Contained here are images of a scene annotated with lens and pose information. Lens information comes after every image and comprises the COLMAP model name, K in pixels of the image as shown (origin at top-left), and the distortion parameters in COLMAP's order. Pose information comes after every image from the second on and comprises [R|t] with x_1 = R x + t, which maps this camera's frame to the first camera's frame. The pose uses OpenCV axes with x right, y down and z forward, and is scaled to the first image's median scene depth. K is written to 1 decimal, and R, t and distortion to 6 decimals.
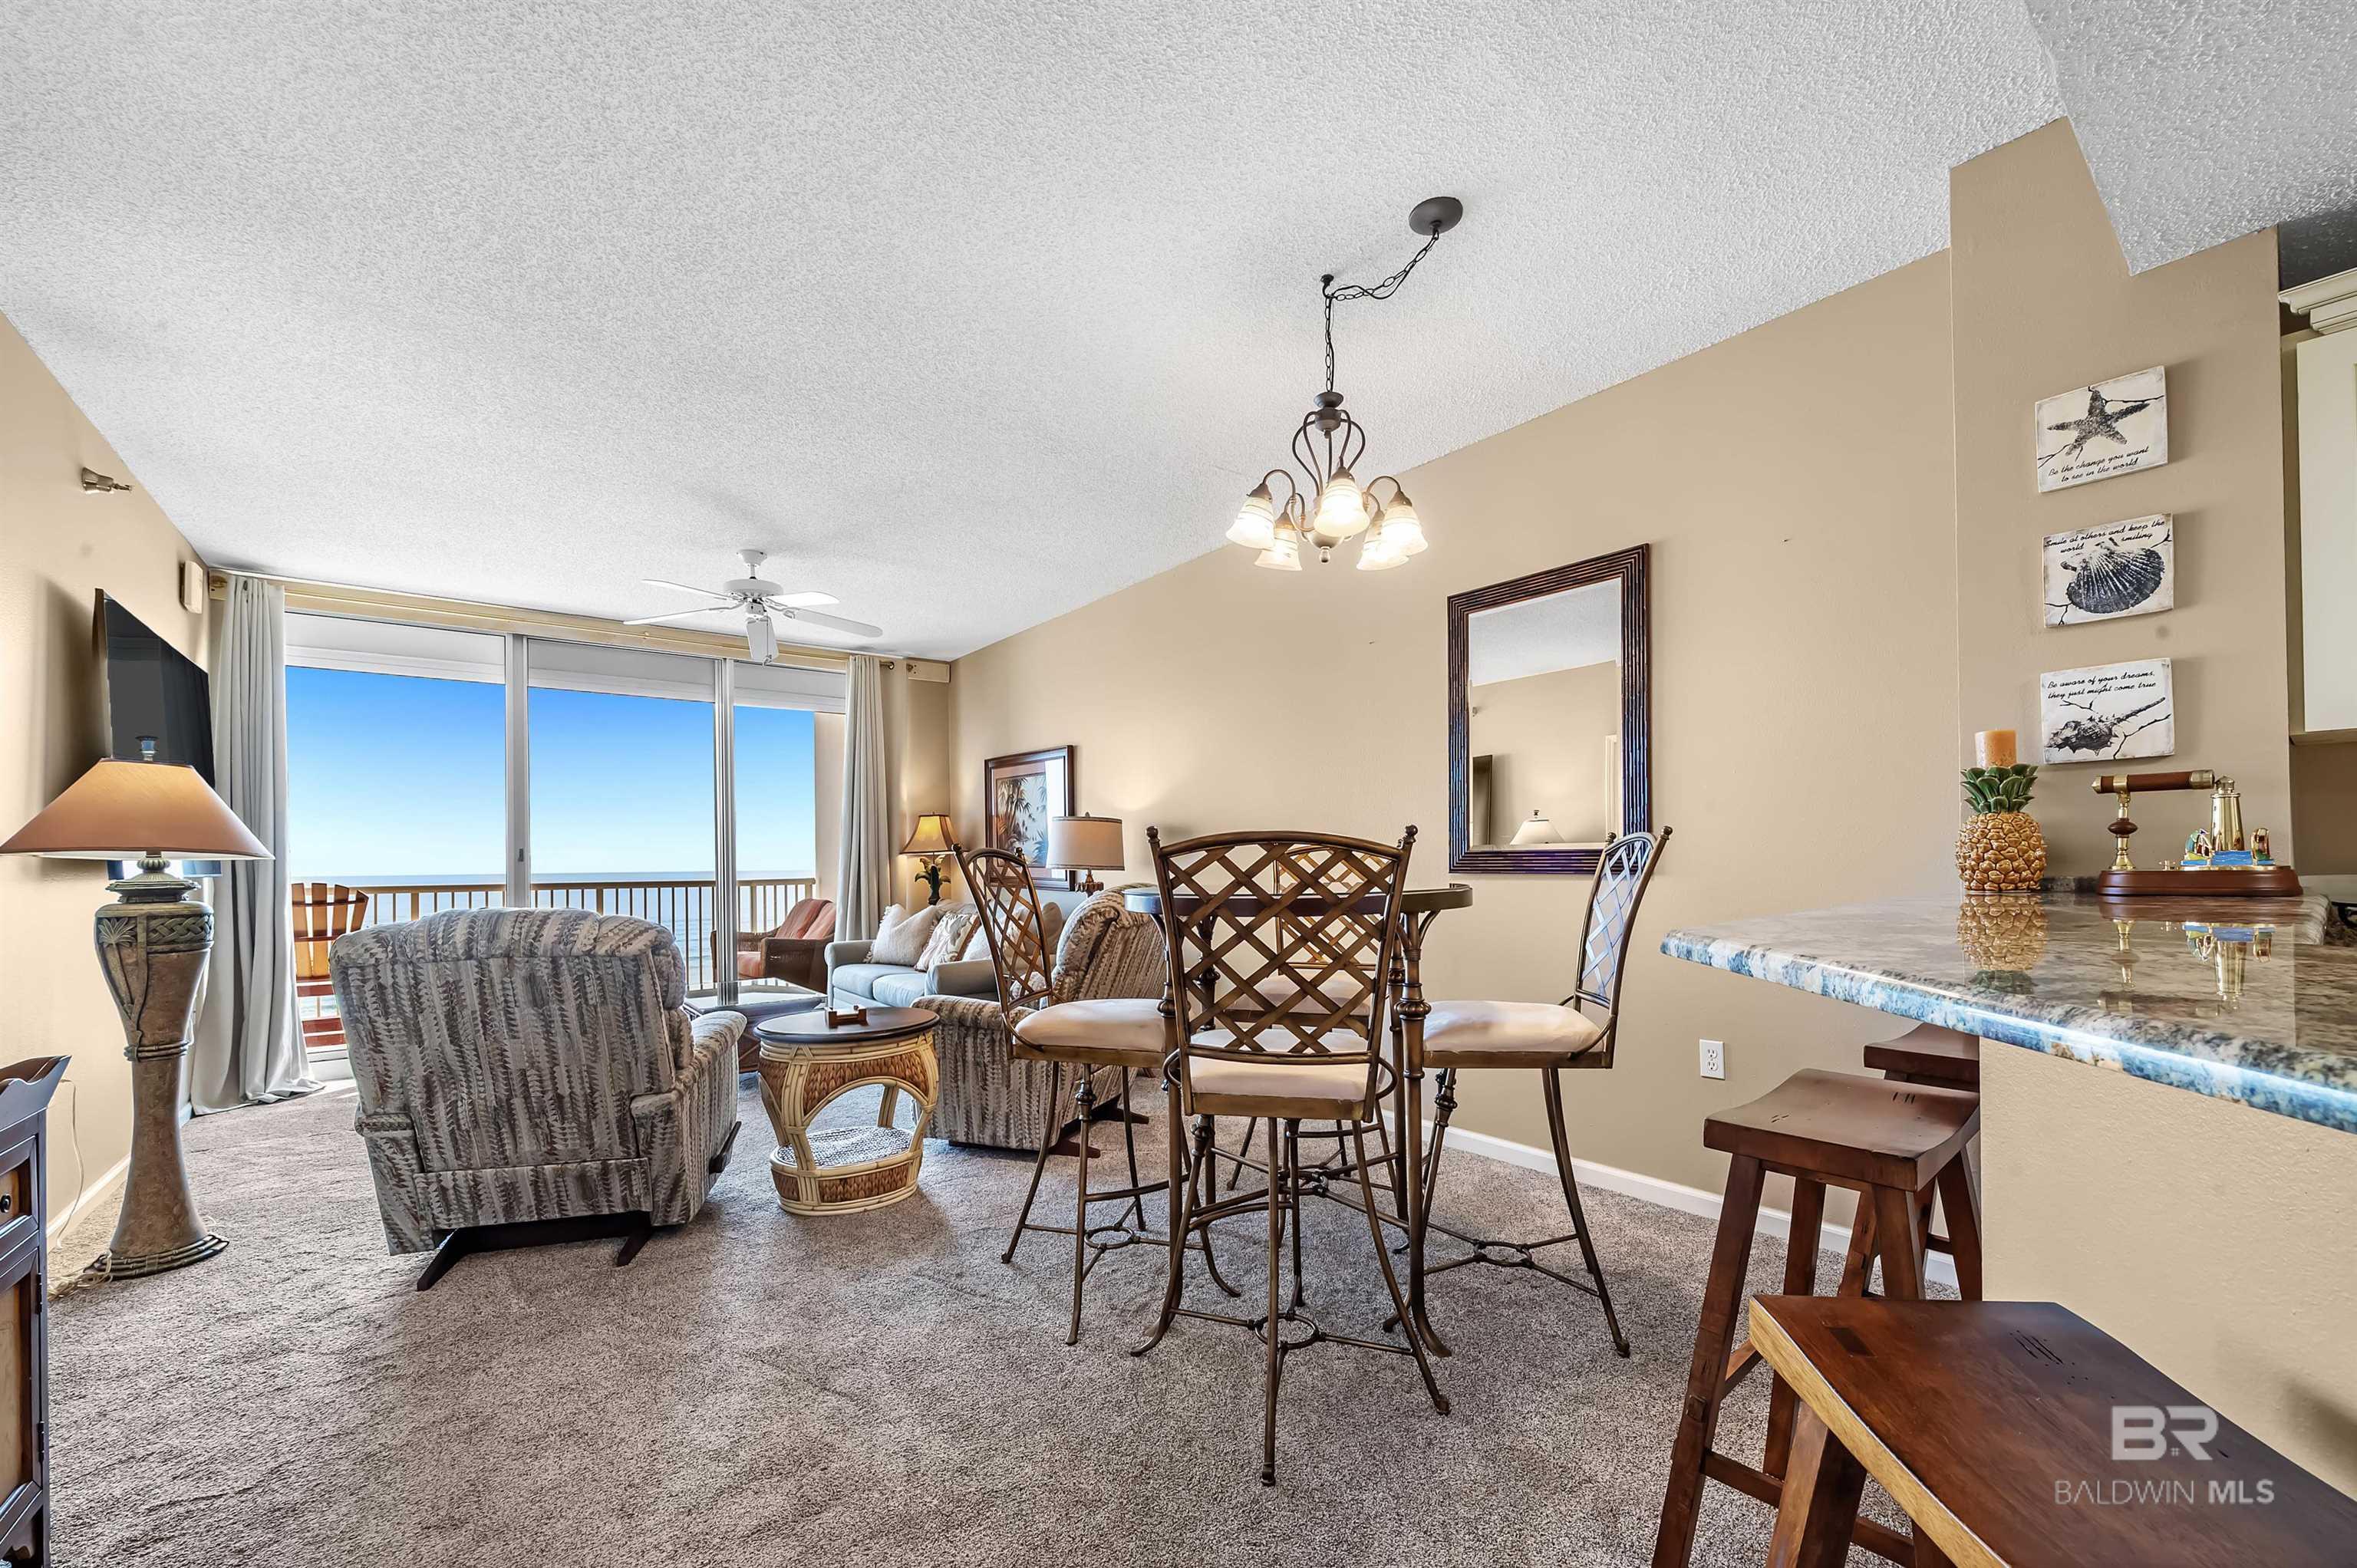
lens RADIAL K [[938.8, 0, 1184.6], [0, 938.8, 860.7], [0, 0, 1]] dist [-0.005788, -0.001704]
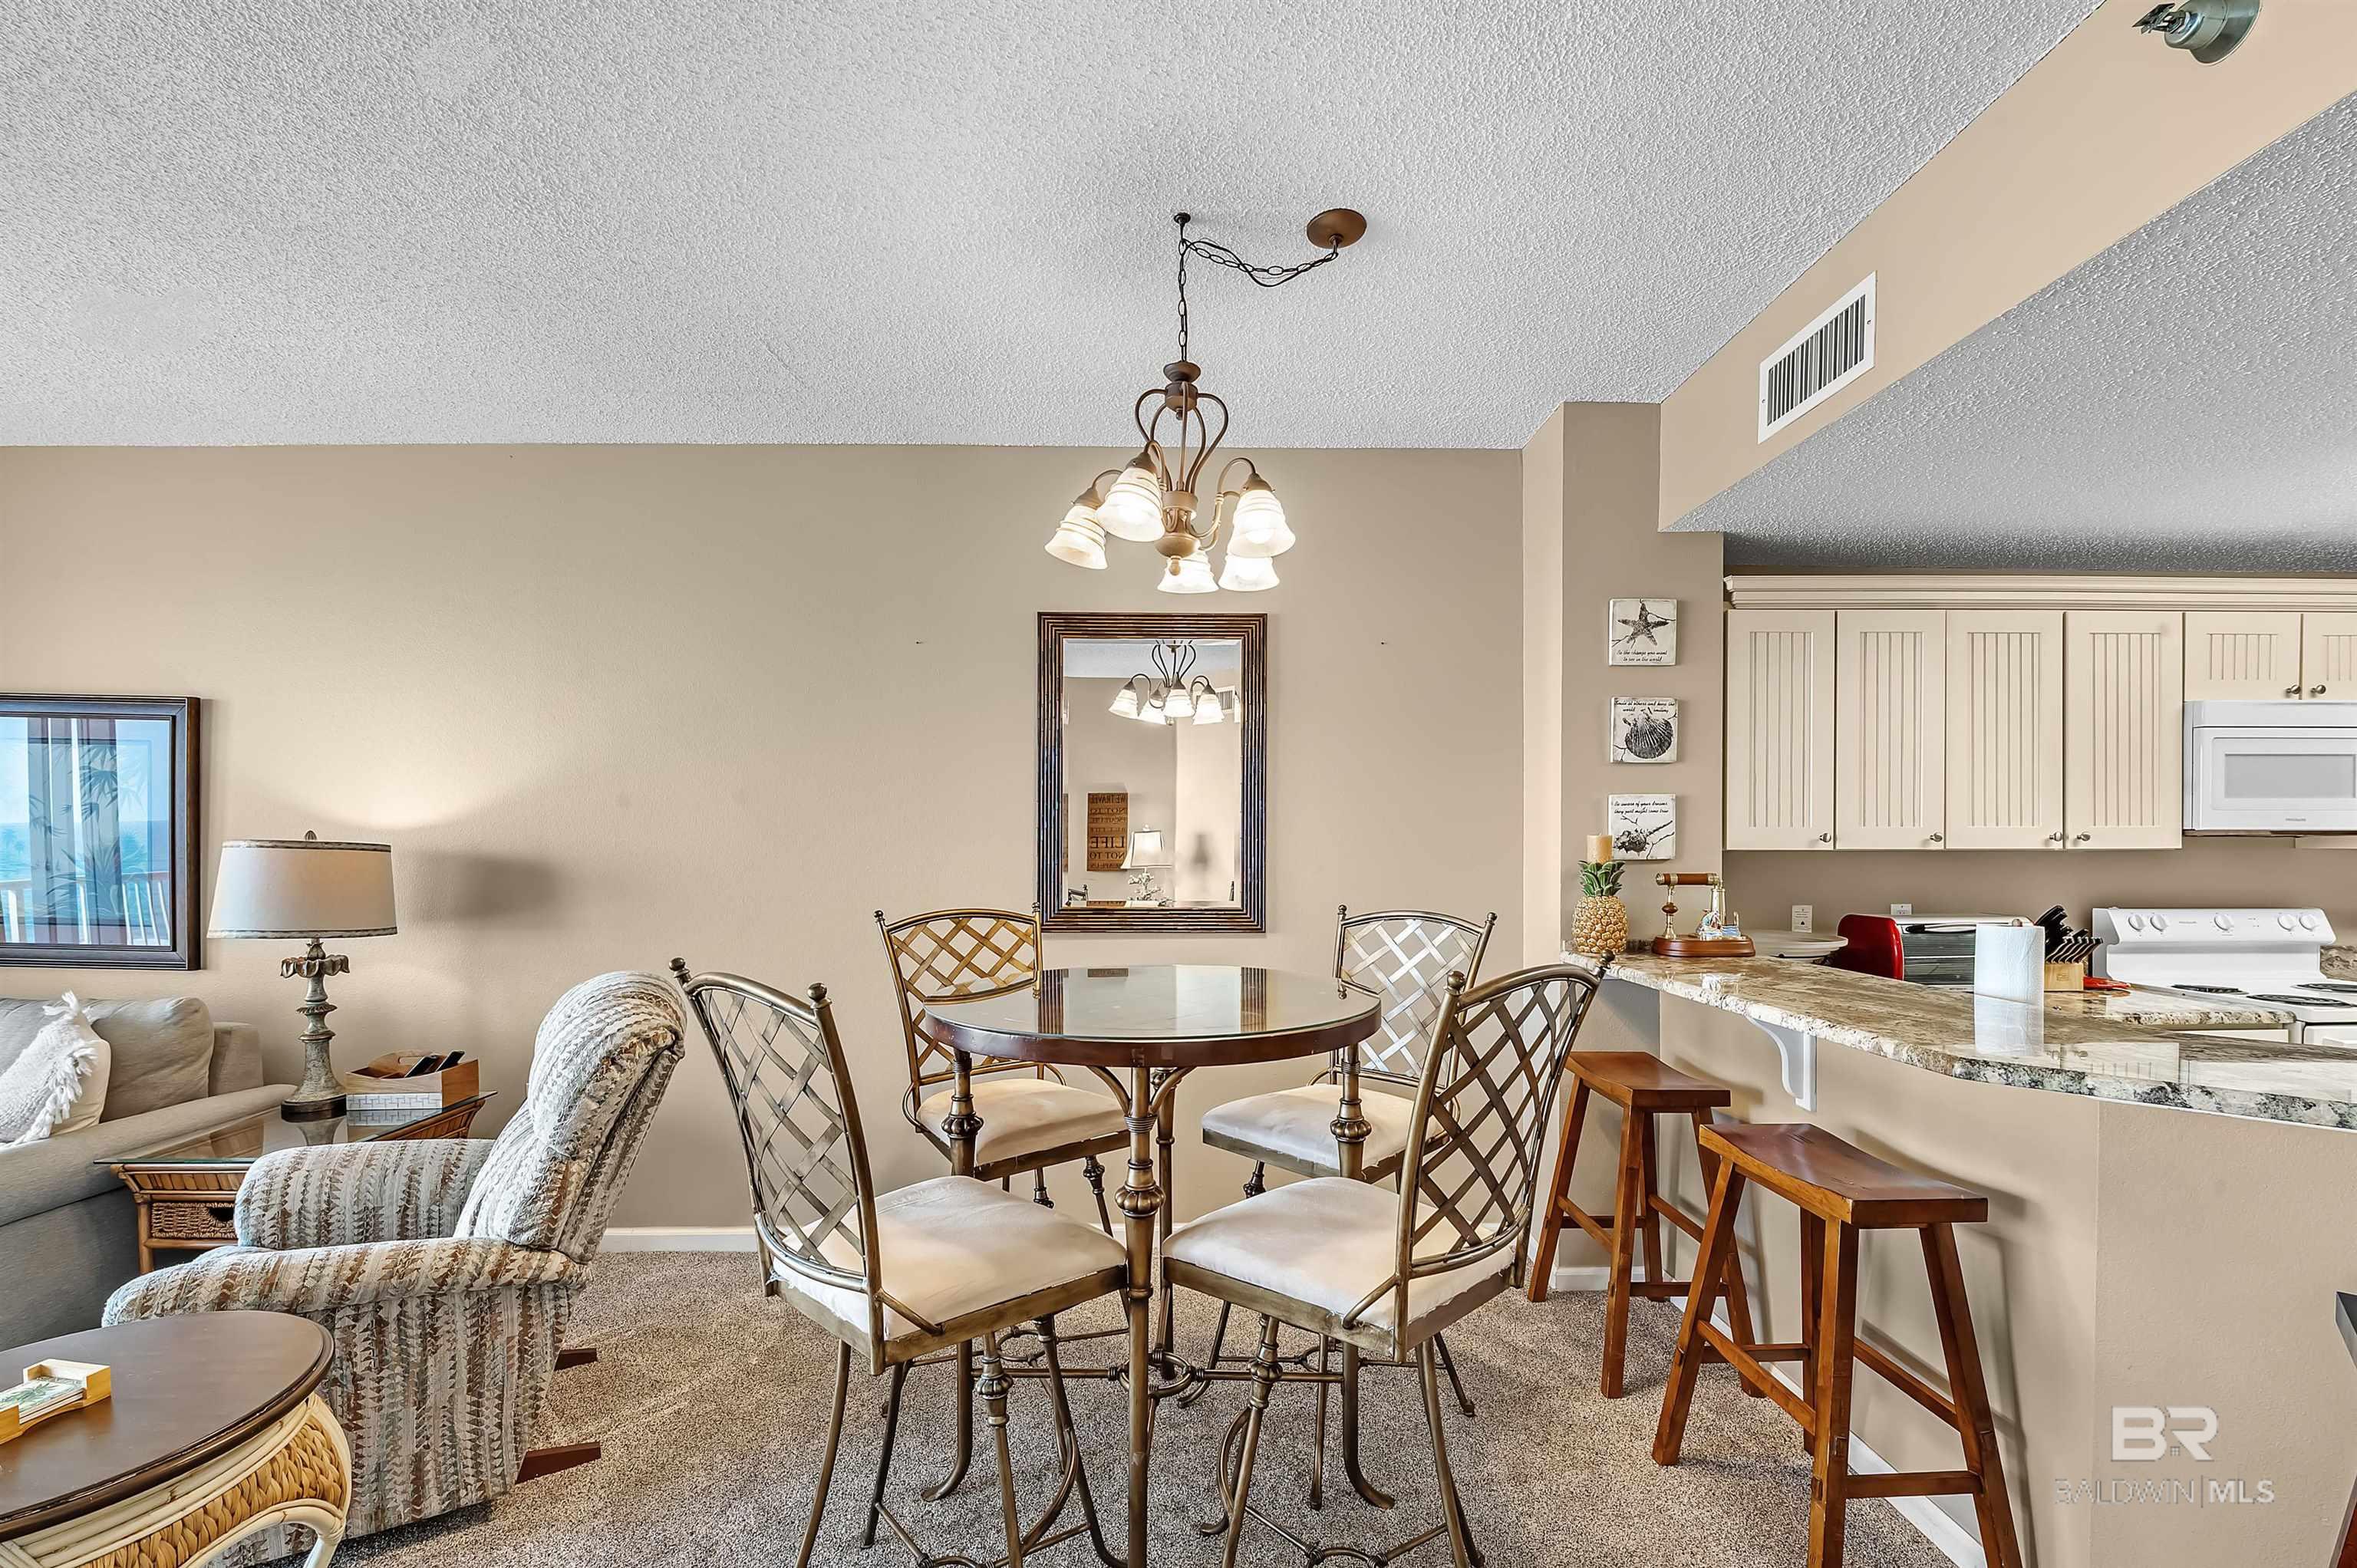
lens RADIAL K [[976.3, 0, 1182.8], [0, 976.3, 860.3], [0, 0, 1]] dist [-0.008058, -0.000170]
pose [[0.604666, 0.002913, 0.796474, -0.491552], [-0.008015, 0.999965, 0.002428, -0.078811], [-0.796439, -0.007852, 0.604668, 0.489731]]
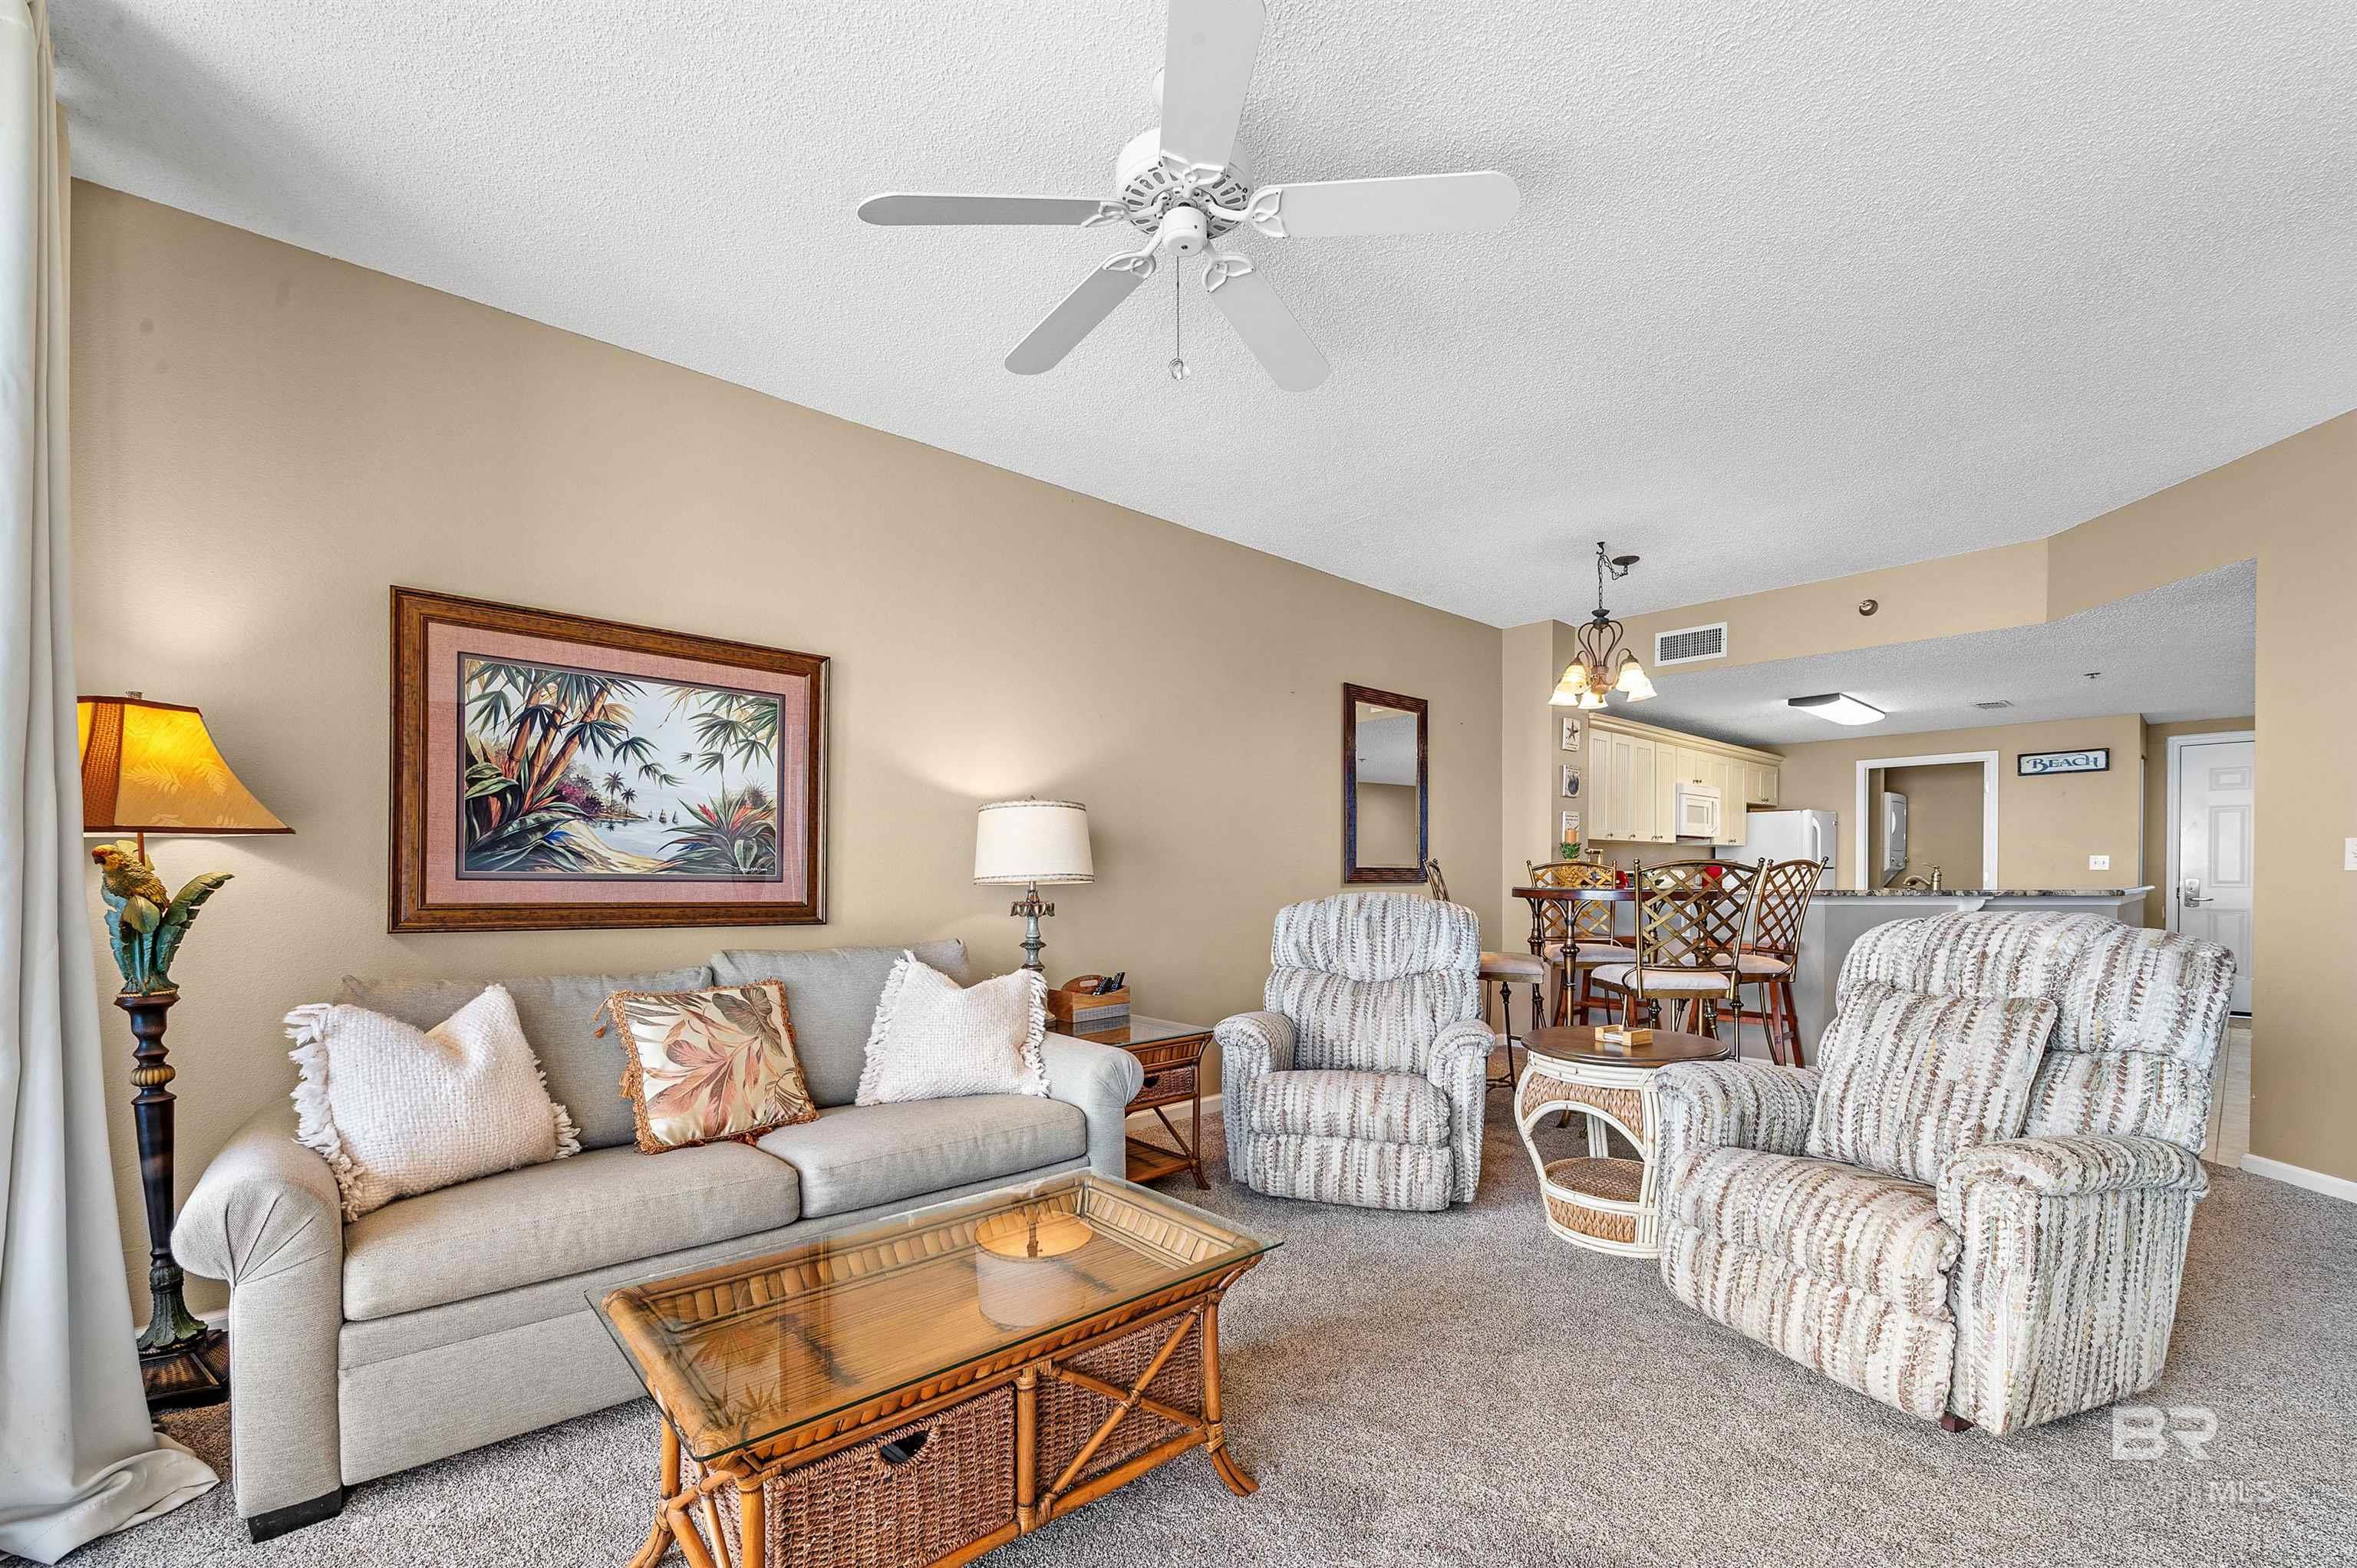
lens RADIAL K [[976.3, 0, 1208.3], [0, 976.3, 886.2], [0, 0, 1]] dist [-0.008058, -0.000170]
pose [[-0.083581, -0.001717, 0.996499, -1.578054], [0.001435, 0.999997, 0.001844, 0.021001], [-0.996500, 0.001584, -0.083579, 1.843526]]
